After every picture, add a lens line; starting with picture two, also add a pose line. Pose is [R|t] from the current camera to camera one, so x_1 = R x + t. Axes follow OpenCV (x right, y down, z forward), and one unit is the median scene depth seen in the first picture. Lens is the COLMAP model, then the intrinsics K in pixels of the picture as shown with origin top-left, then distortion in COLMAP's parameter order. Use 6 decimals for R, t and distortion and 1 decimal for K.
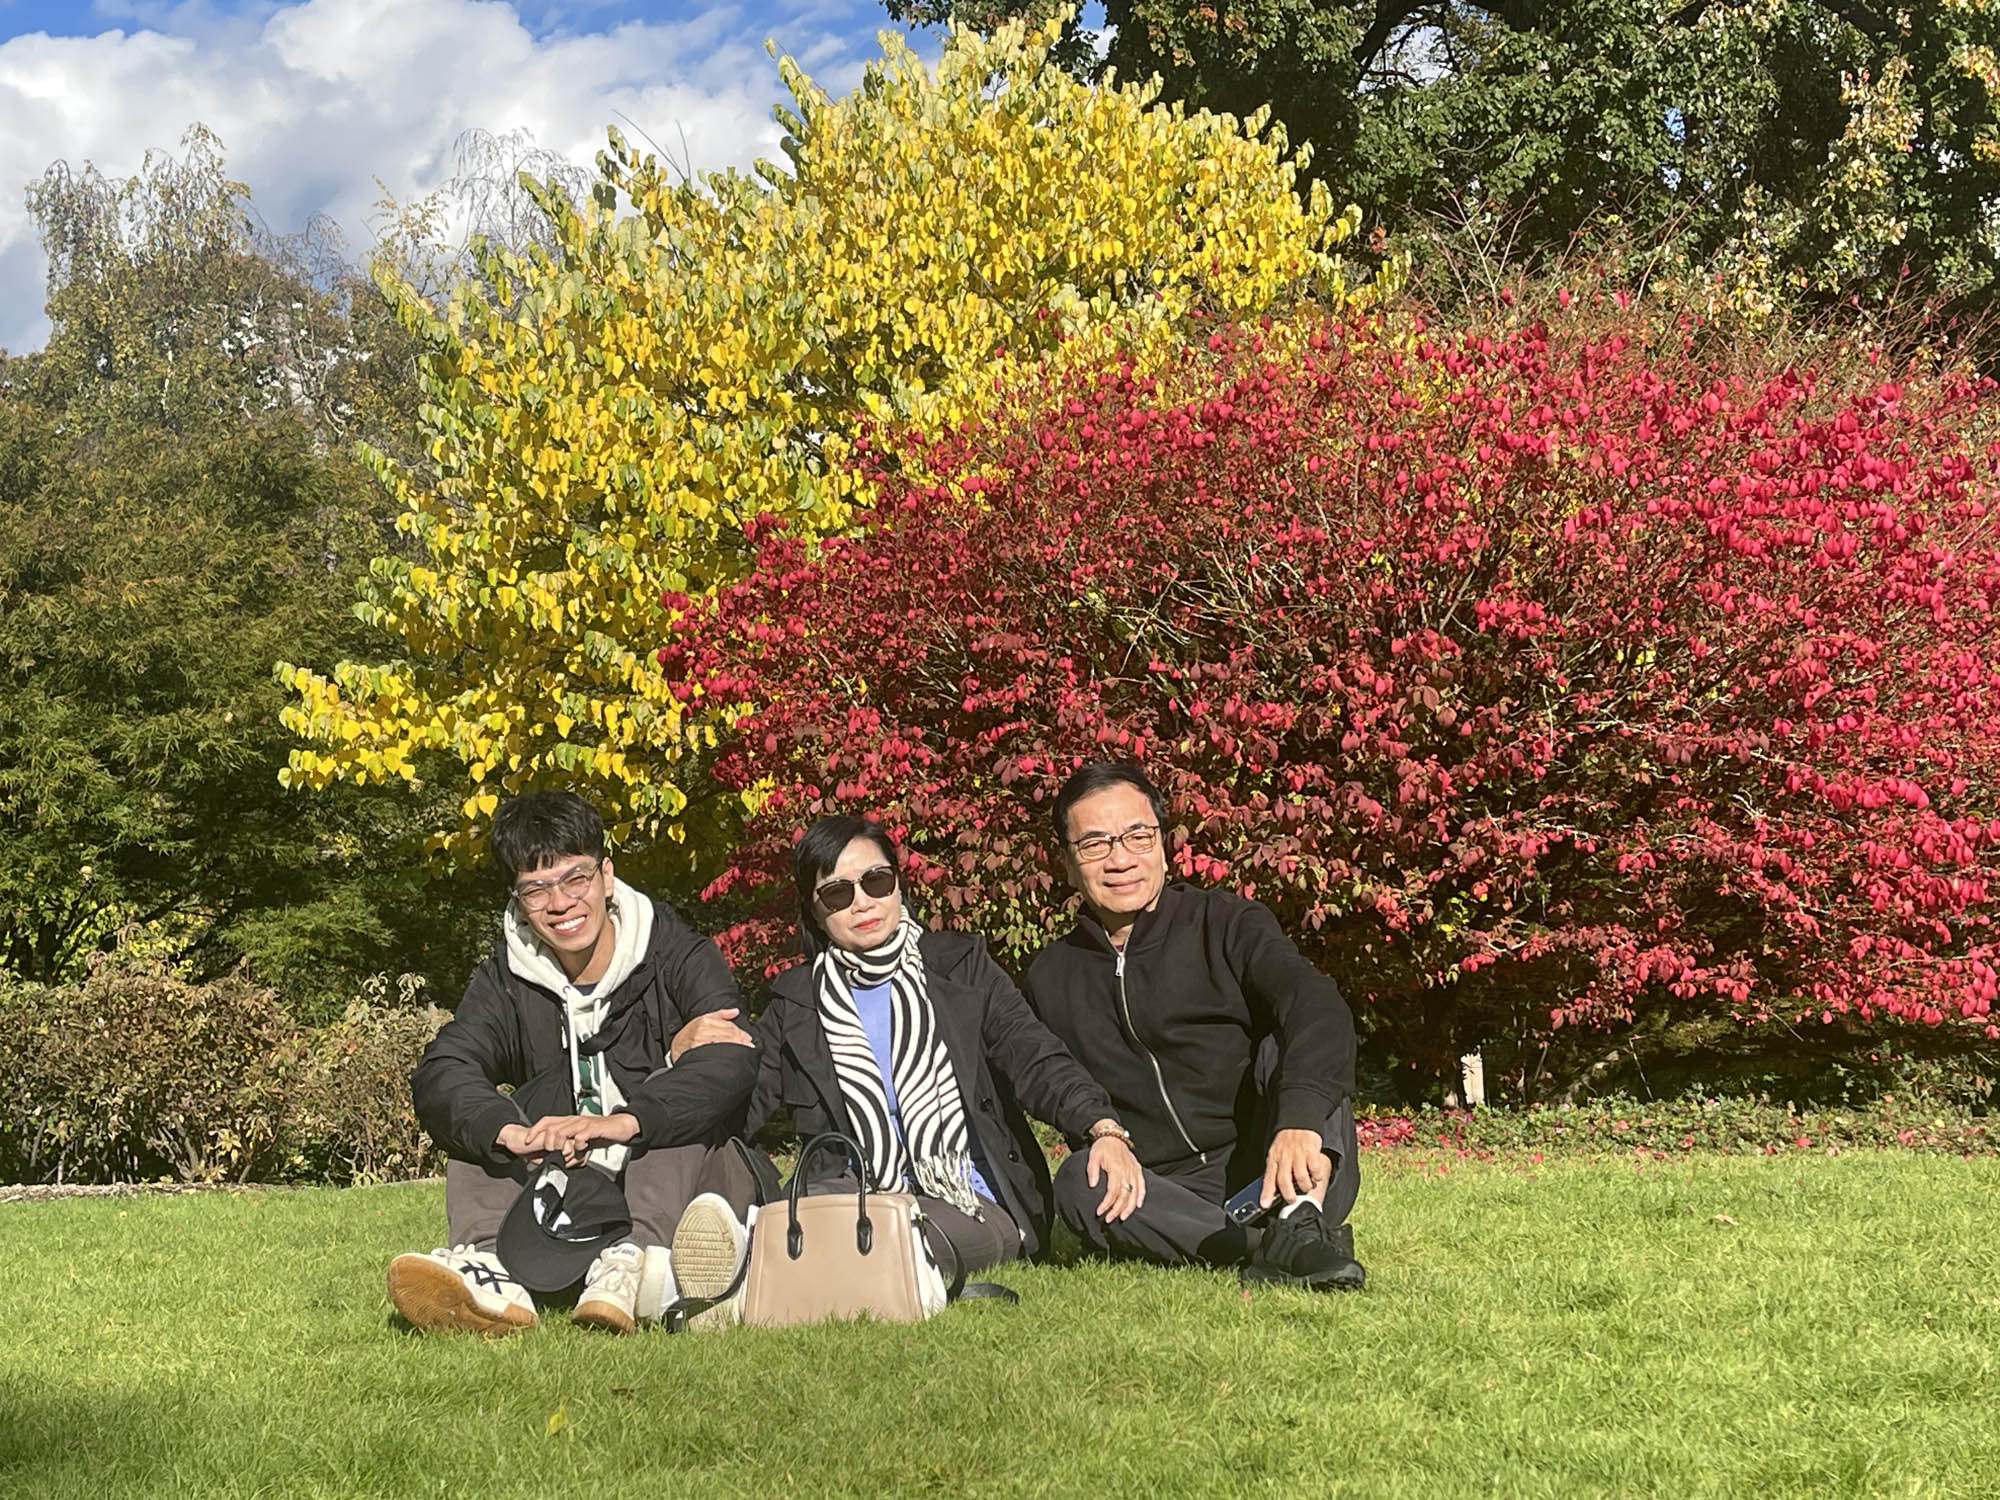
lens RADIAL K [[3047.6, 0, 998.4], [0, 3047.6, 750.9], [0, 0, 1]] dist [0.154485, 0.000000]
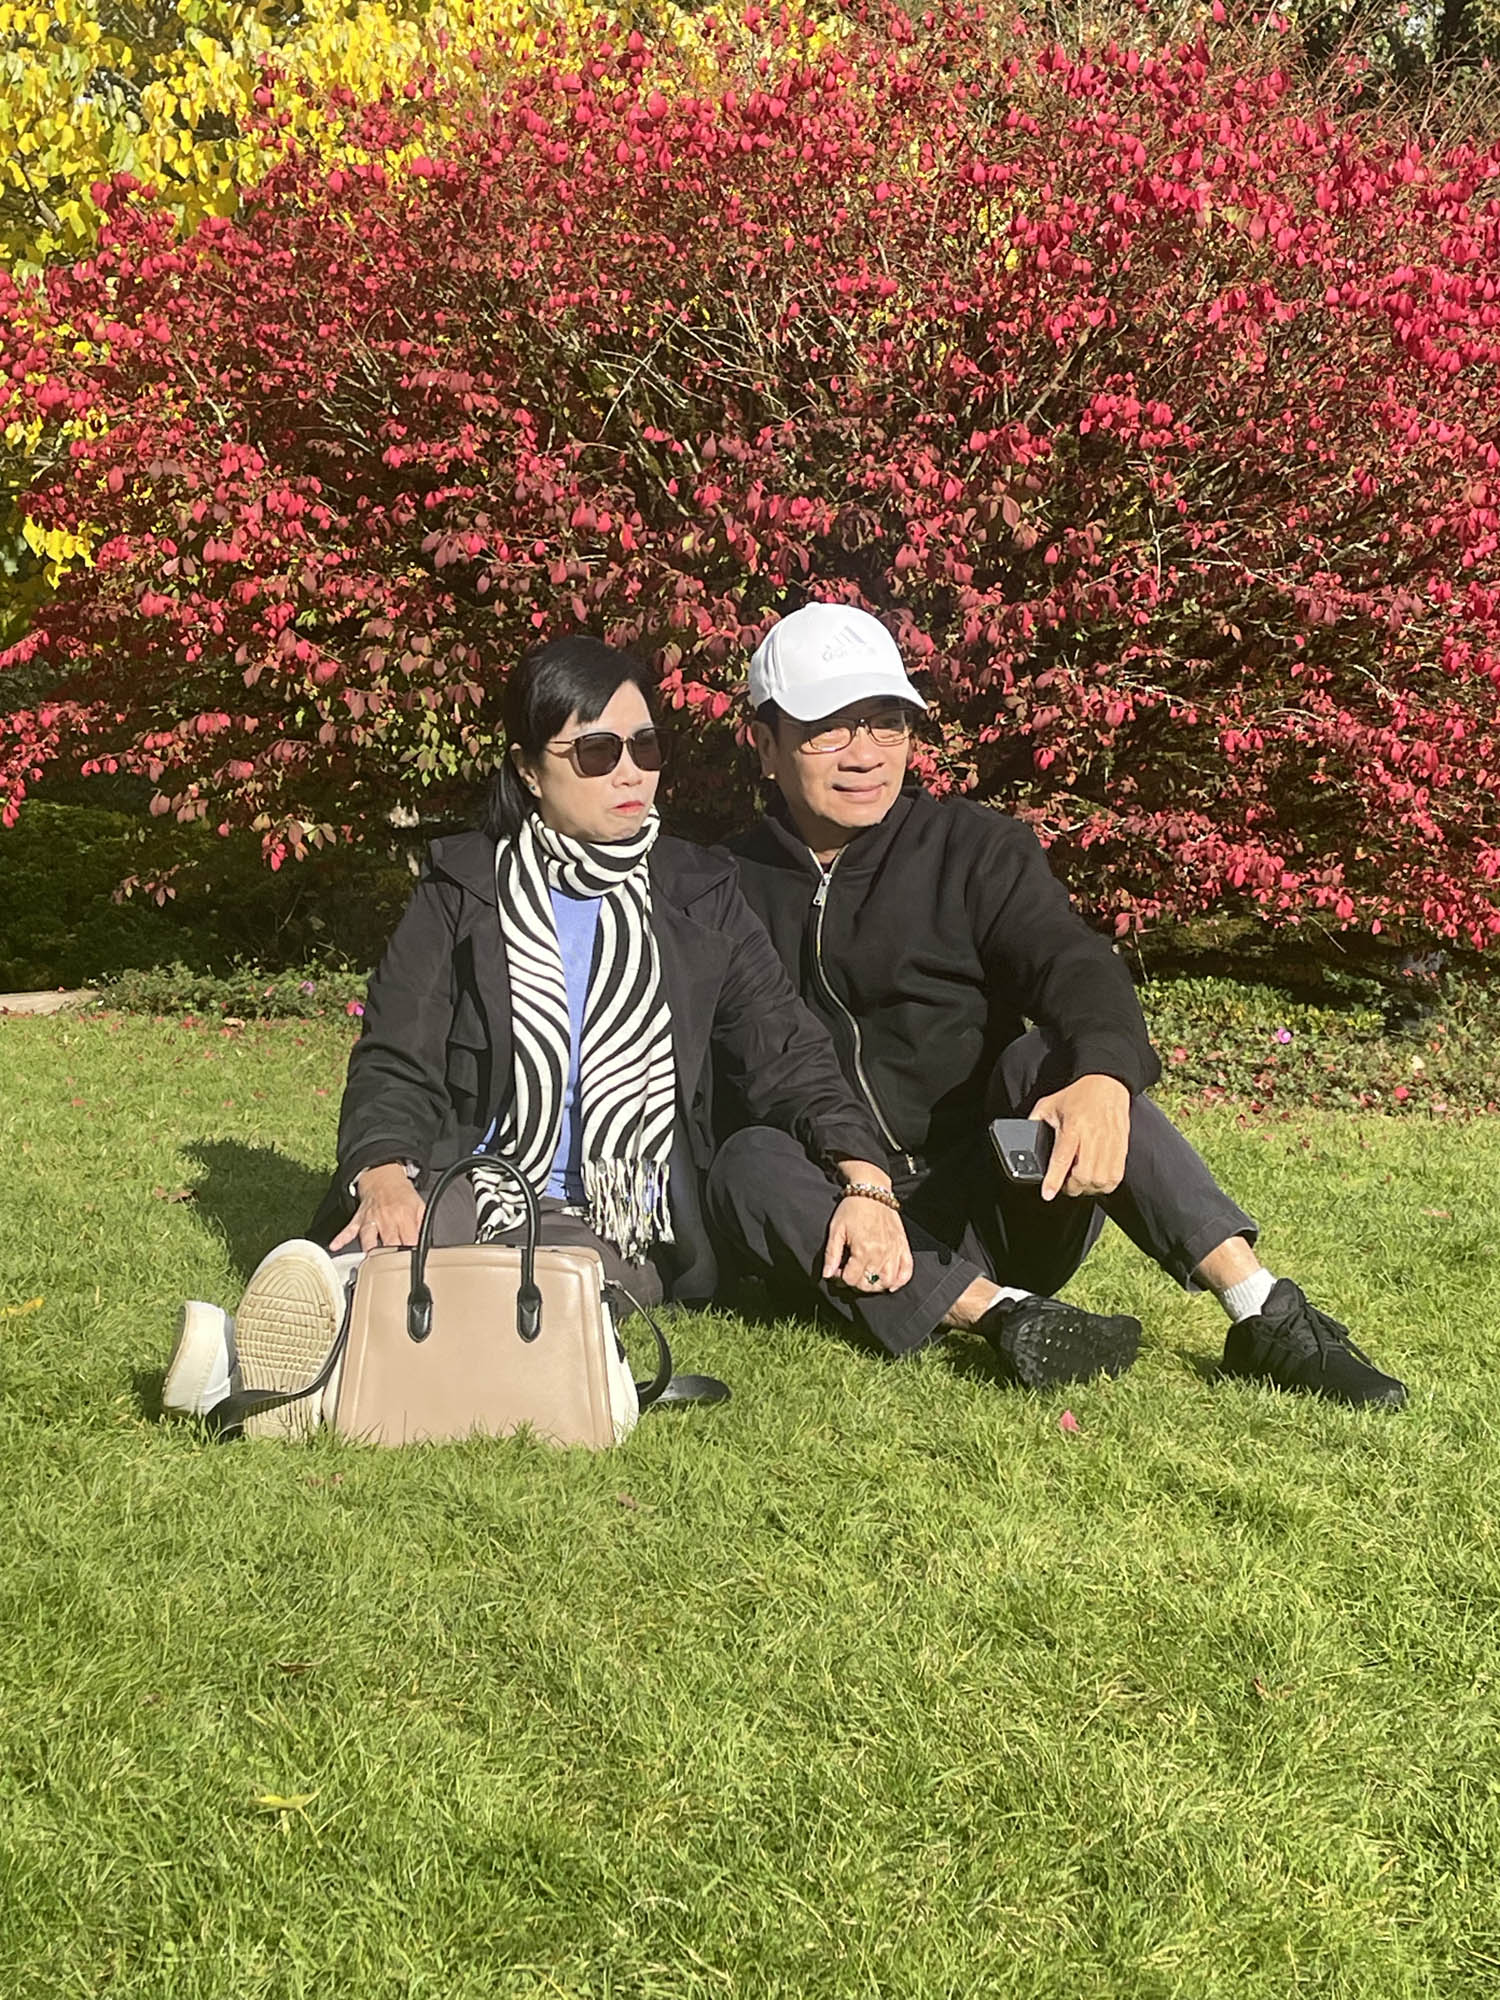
lens RADIAL K [[3247.0, 0, 750.8], [0, 3247.0, 994.0], [0, 0, 1]] dist [0.077261, 0.000000]
pose [[0.981157, 0.066780, 0.181304, -0.066409], [-0.093239, 0.985526, 0.141579, -0.006974], [-0.169225, -0.155815, 0.973183, 0.164446]]
